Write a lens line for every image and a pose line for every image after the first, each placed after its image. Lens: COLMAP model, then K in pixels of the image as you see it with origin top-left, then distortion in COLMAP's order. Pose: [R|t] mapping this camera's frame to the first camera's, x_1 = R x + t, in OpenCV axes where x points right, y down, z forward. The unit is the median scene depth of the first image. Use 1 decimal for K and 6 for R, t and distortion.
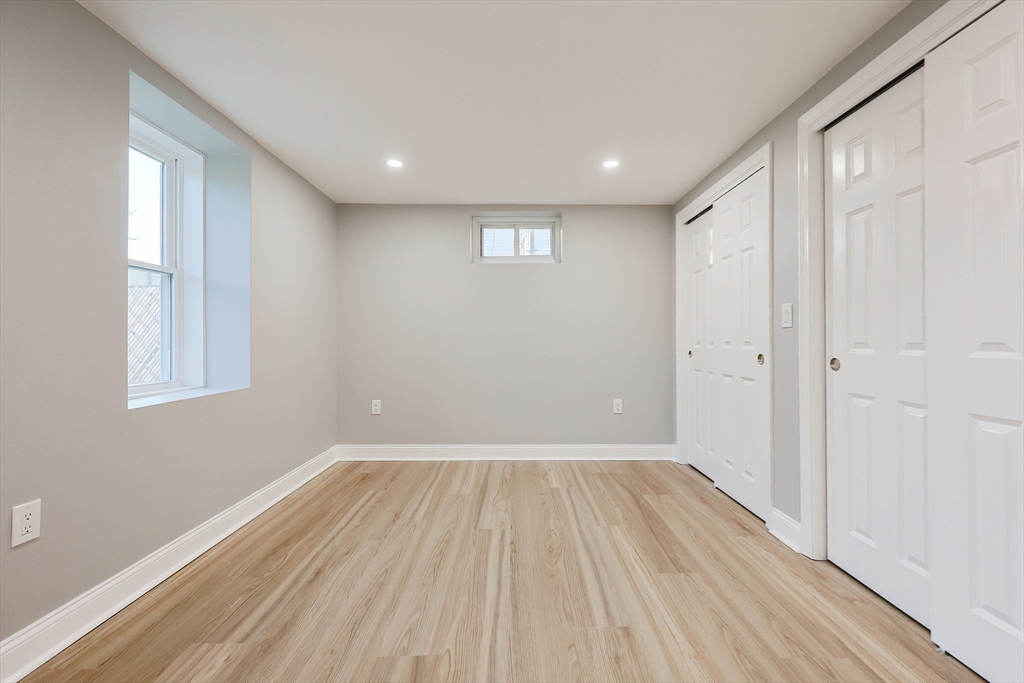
lens RADIAL K [[431.4, 0, 527.4], [0, 431.4, 337.0], [0, 0, 1]] dist [-0.015505, 0.000303]
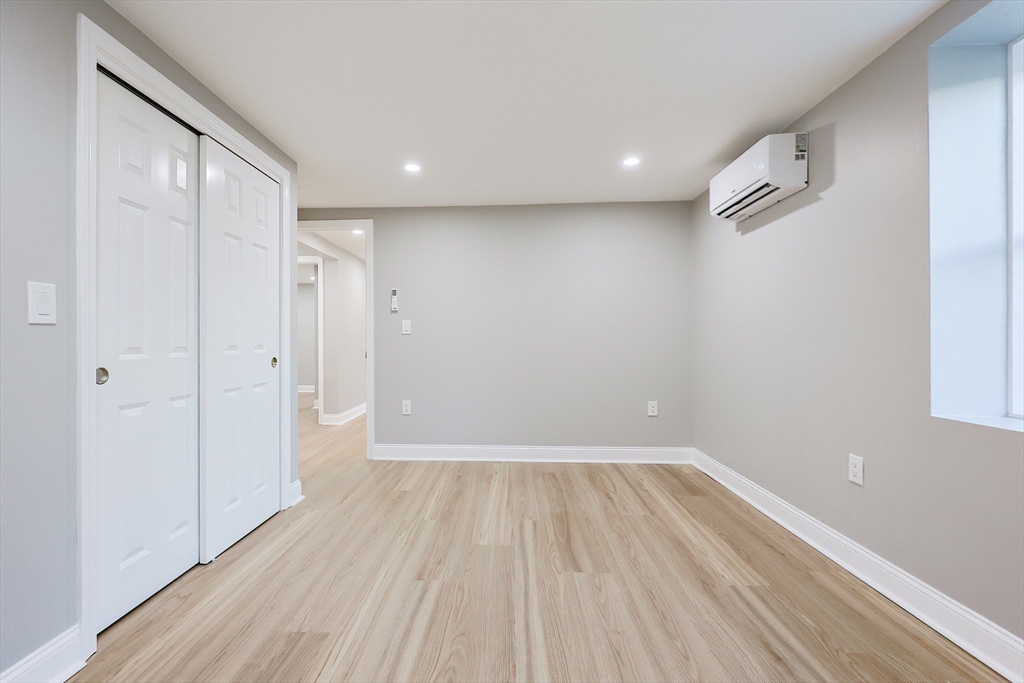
lens RADIAL K [[431.4, 0, 527.4], [0, 431.4, 337.0], [0, 0, 1]] dist [-0.015505, 0.000303]
pose [[-0.999959, 0.007214, -0.005504, -0.070486], [0.007327, 0.999759, -0.020707, 0.016447], [0.005353, -0.020746, -0.999770, 2.013584]]
